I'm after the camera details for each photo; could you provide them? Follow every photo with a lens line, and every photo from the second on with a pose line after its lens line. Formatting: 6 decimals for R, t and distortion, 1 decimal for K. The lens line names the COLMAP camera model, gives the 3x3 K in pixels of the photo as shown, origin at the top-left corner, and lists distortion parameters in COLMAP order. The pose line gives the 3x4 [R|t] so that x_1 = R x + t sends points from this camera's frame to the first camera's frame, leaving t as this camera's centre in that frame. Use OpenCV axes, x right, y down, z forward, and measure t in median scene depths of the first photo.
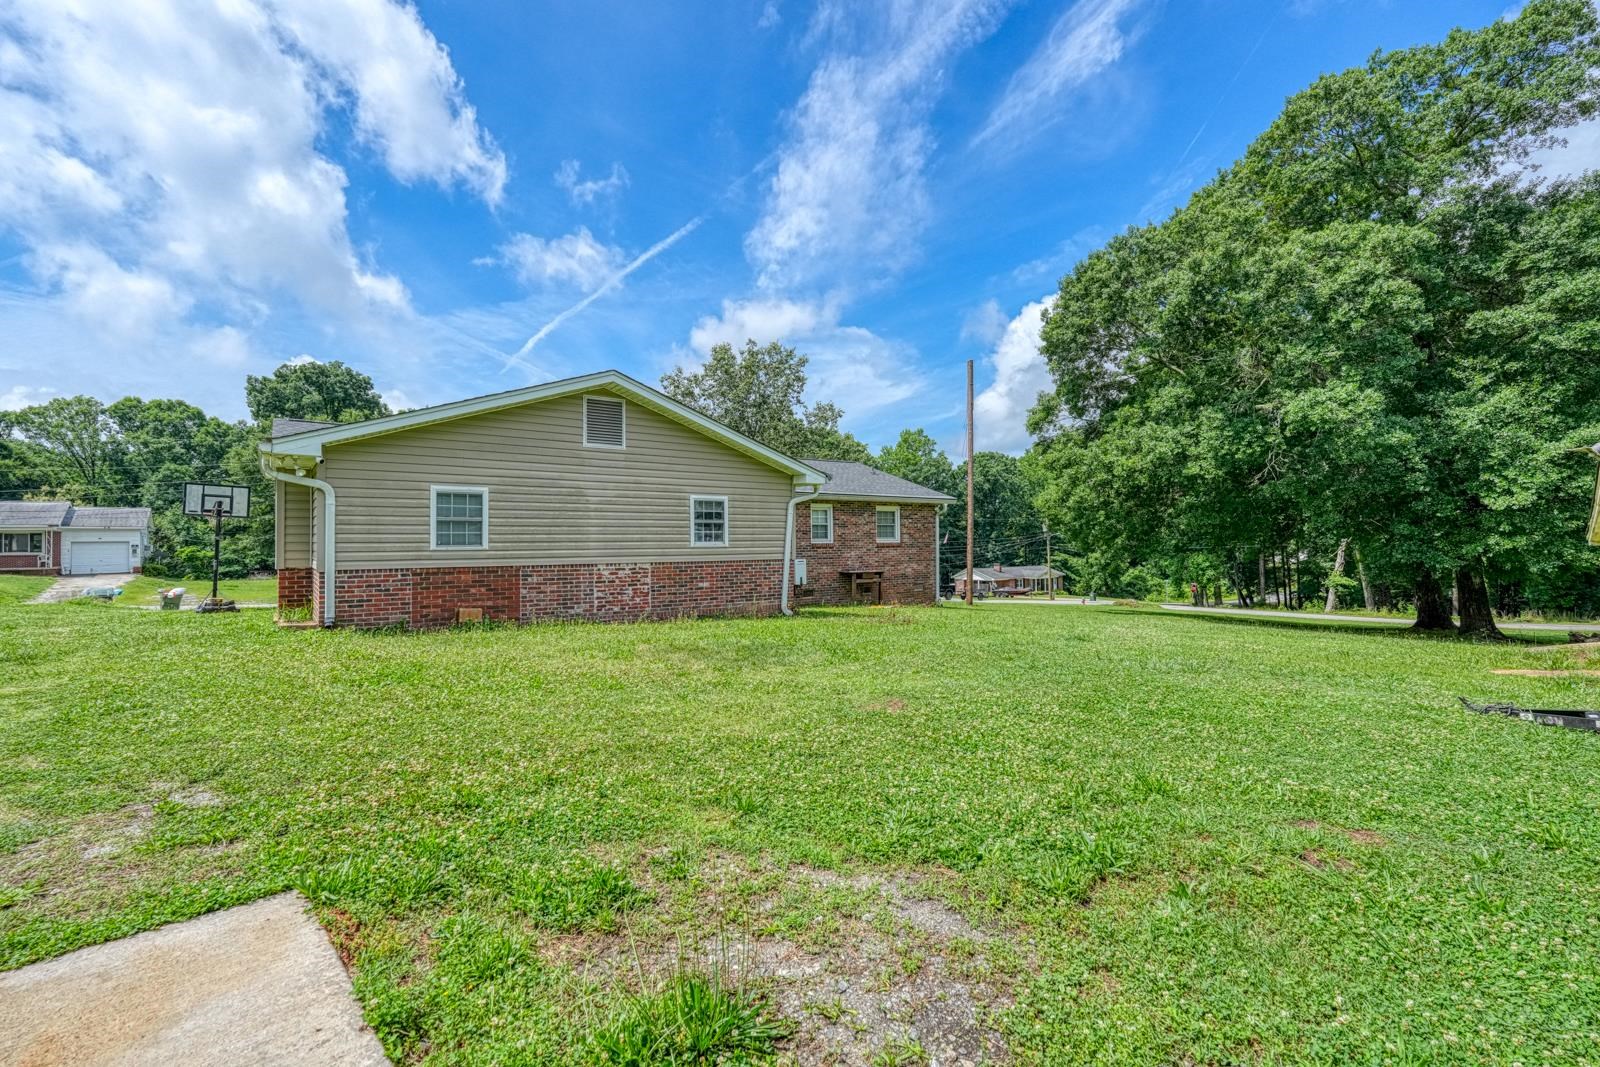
lens RADIAL K [[706.9, 0, 785.3], [0, 706.9, 529.4], [0, 0, 1]] dist [-0.003017, 0.001522]
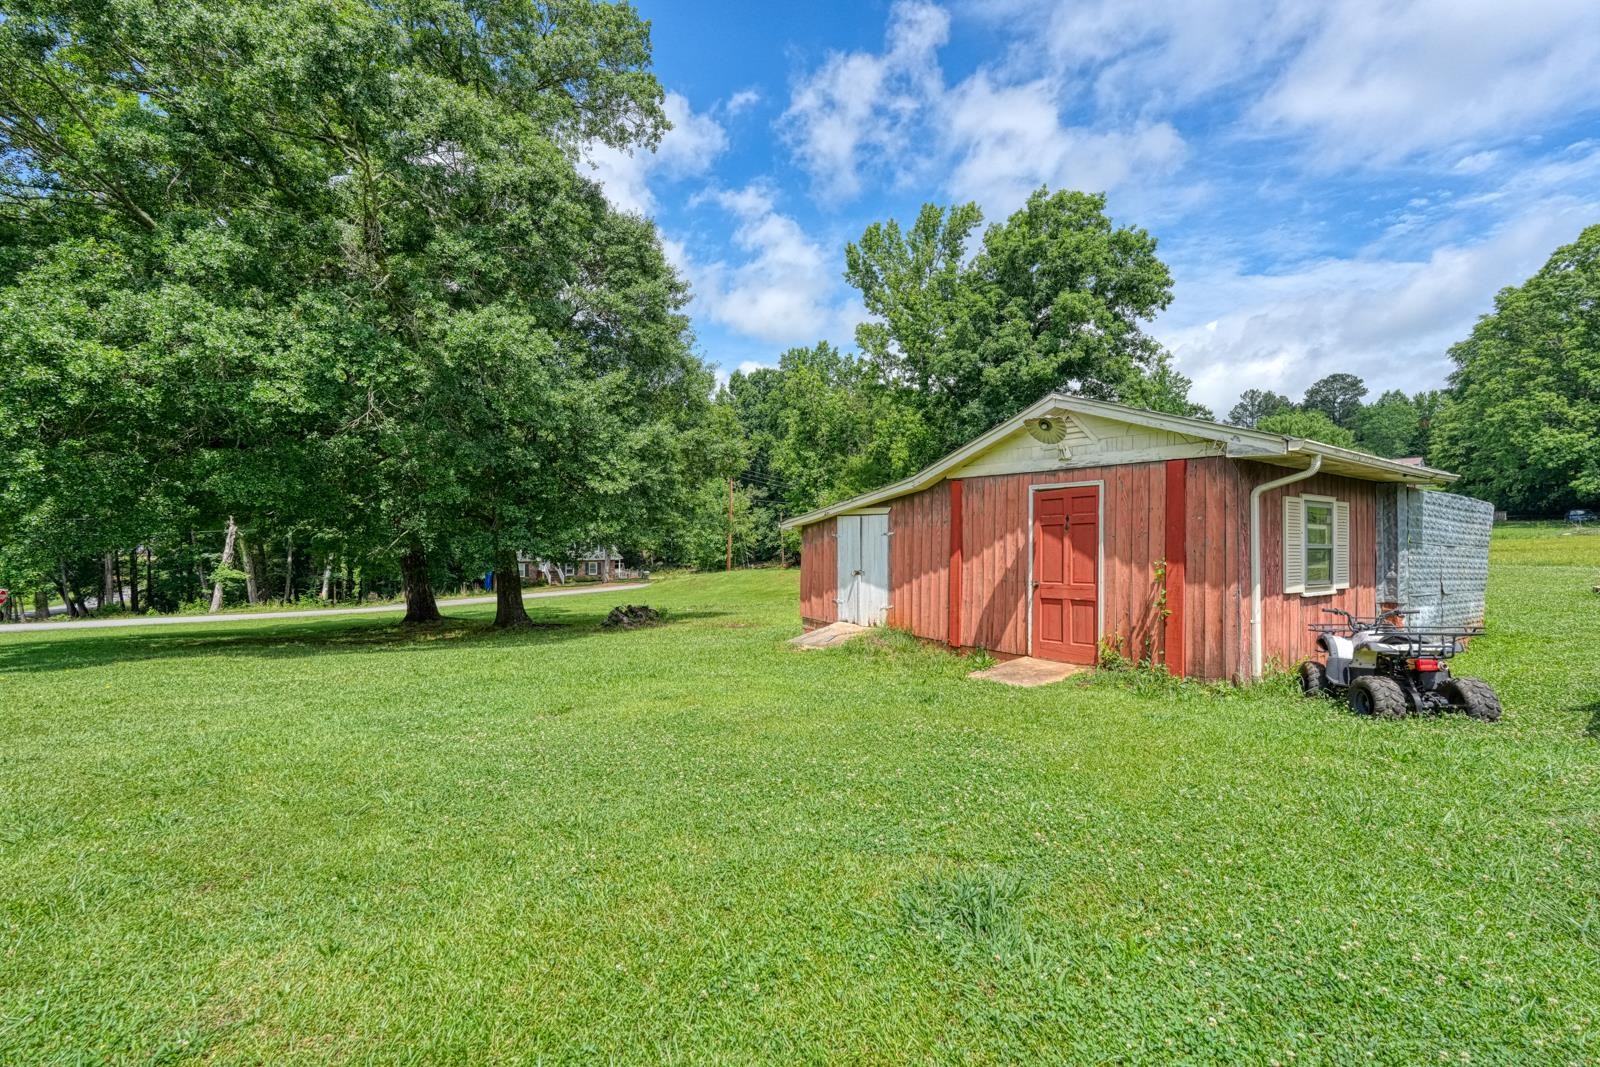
lens RADIAL K [[706.9, 0, 810.7], [0, 706.9, 539.3], [0, 0, 1]] dist [-0.003017, 0.001522]
pose [[0.140764, -0.001217, 0.990042, 0.095019], [-0.026572, 0.999634, 0.005007, 0.021727], [-0.989687, -0.027012, 0.140680, 0.588352]]
